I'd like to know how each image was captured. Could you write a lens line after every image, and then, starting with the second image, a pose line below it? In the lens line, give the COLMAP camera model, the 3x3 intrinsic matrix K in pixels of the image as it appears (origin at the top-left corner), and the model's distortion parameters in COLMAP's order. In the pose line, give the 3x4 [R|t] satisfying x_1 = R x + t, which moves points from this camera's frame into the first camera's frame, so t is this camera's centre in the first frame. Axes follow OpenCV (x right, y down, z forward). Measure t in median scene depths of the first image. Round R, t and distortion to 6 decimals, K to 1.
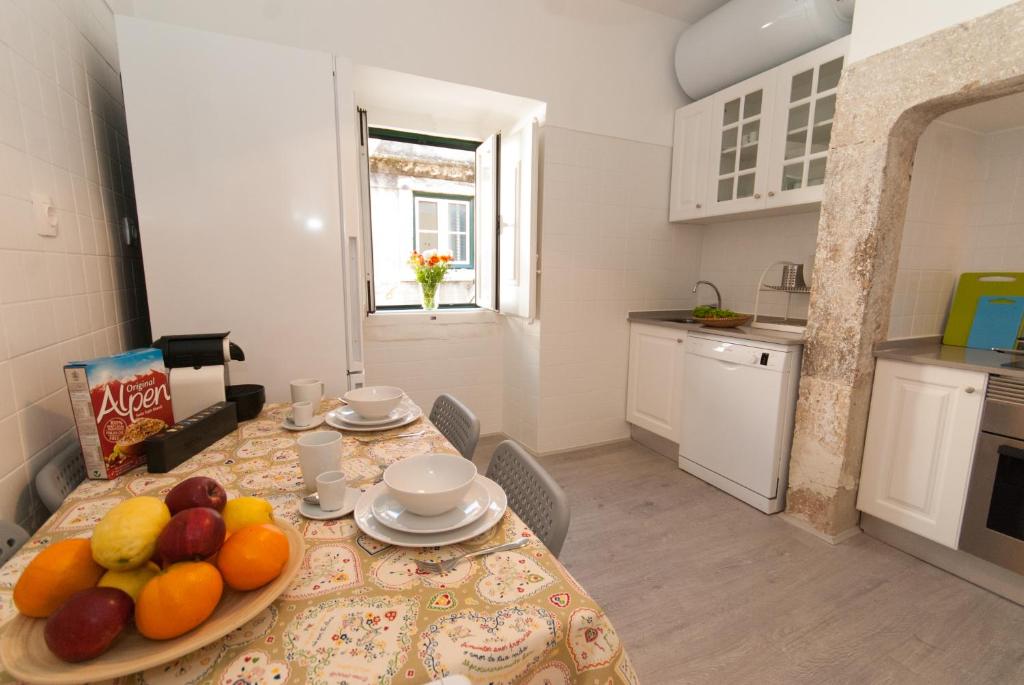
lens RADIAL K [[448.5, 0, 505.7], [0, 448.5, 344.1], [0, 0, 1]] dist [-0.002520, -0.002045]
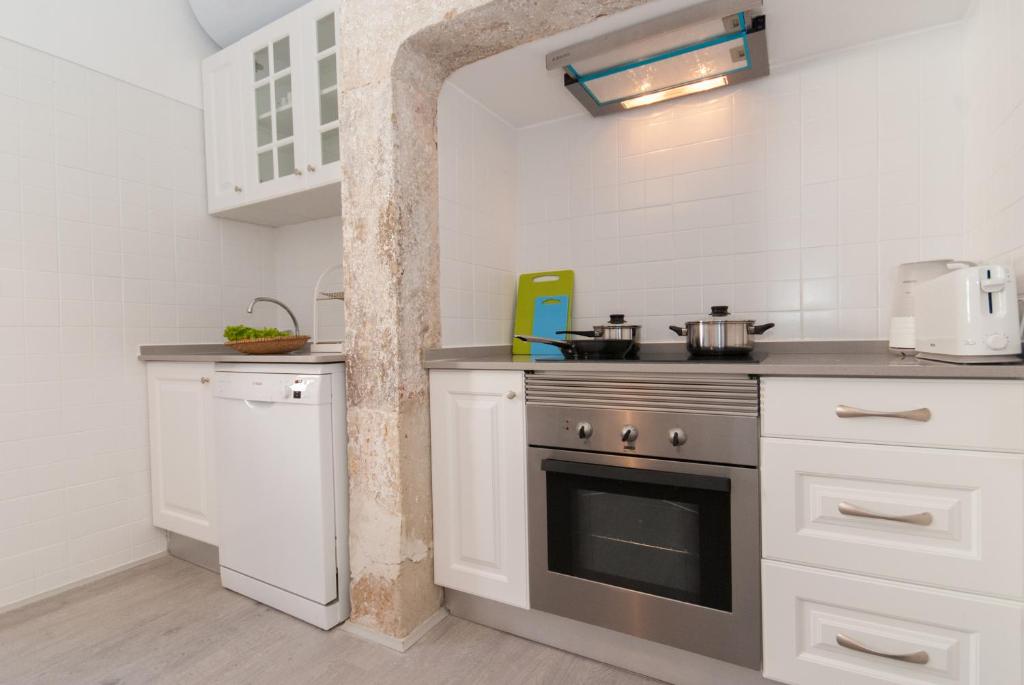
lens RADIAL K [[494.0, 0, 514.8], [0, 494.0, 339.9], [0, 0, 1]] dist [-0.015339, 0.001159]
pose [[0.811896, -0.027342, 0.583162, 0.446848], [0.117579, 0.986092, -0.117464, 0.091557], [-0.571839, 0.163936, 0.803819, 0.232366]]
